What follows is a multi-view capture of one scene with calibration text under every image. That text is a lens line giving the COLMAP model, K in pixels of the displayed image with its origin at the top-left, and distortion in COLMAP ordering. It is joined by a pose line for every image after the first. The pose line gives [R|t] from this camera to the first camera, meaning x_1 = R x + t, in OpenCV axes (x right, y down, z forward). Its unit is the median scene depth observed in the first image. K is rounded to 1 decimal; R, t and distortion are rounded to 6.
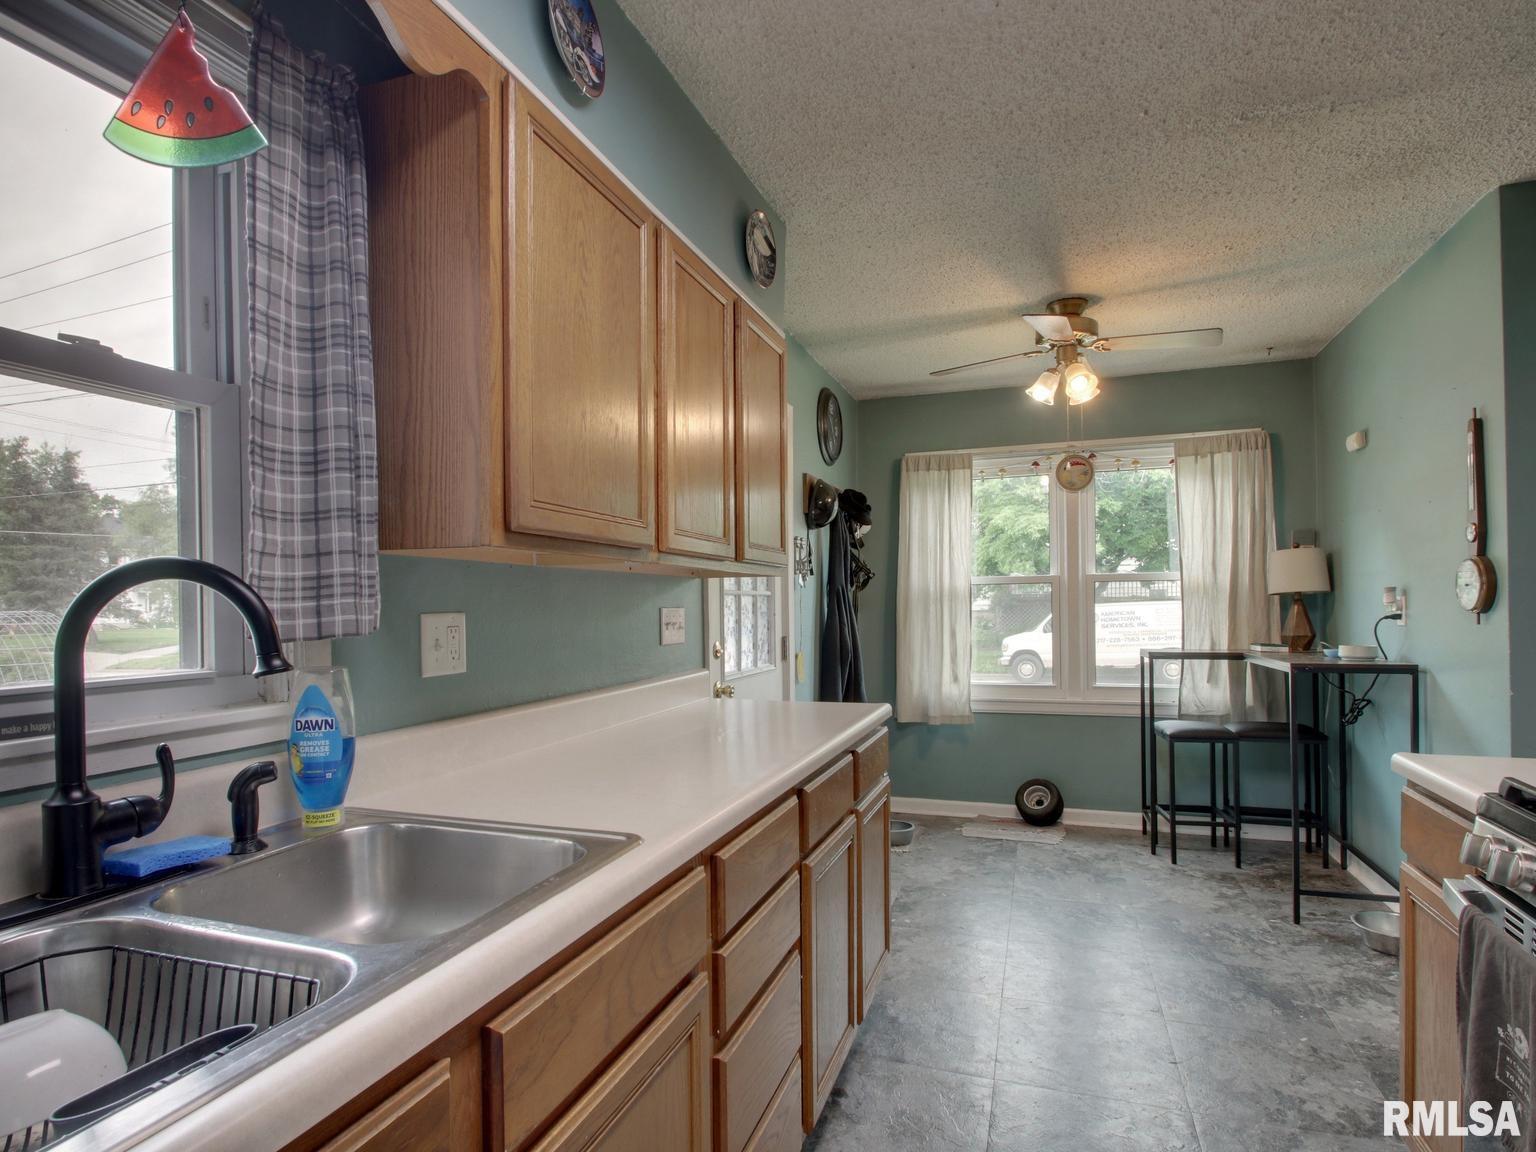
lens RADIAL K [[813.8, 0, 757.3], [0, 813.8, 606.0], [0, 0, 1]] dist [0.002479, -0.015196]
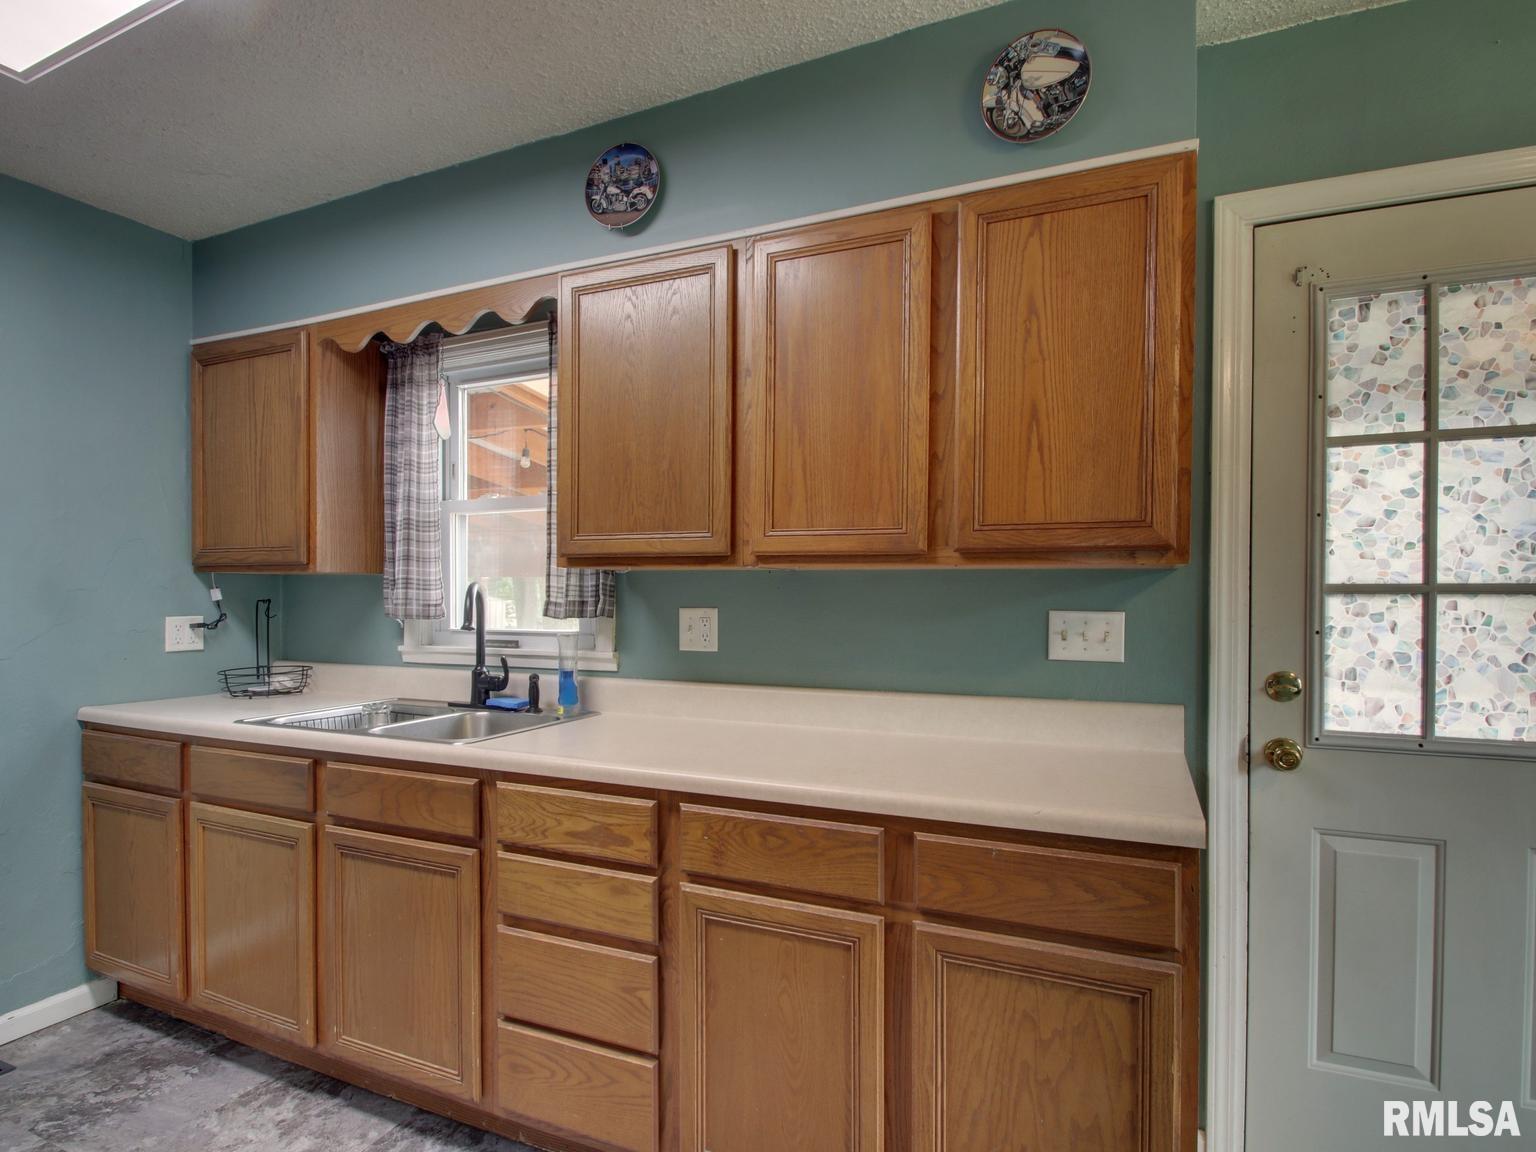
lens RADIAL K [[806.9, 0, 763.8], [0, 806.9, 607.1], [0, 0, 1]] dist [0.005666, -0.015337]
pose [[-0.068364, 0.018773, -0.997484, 1.635845], [-0.000945, 0.999821, 0.018882, -0.031879], [0.997660, 0.002234, -0.068334, 1.919815]]
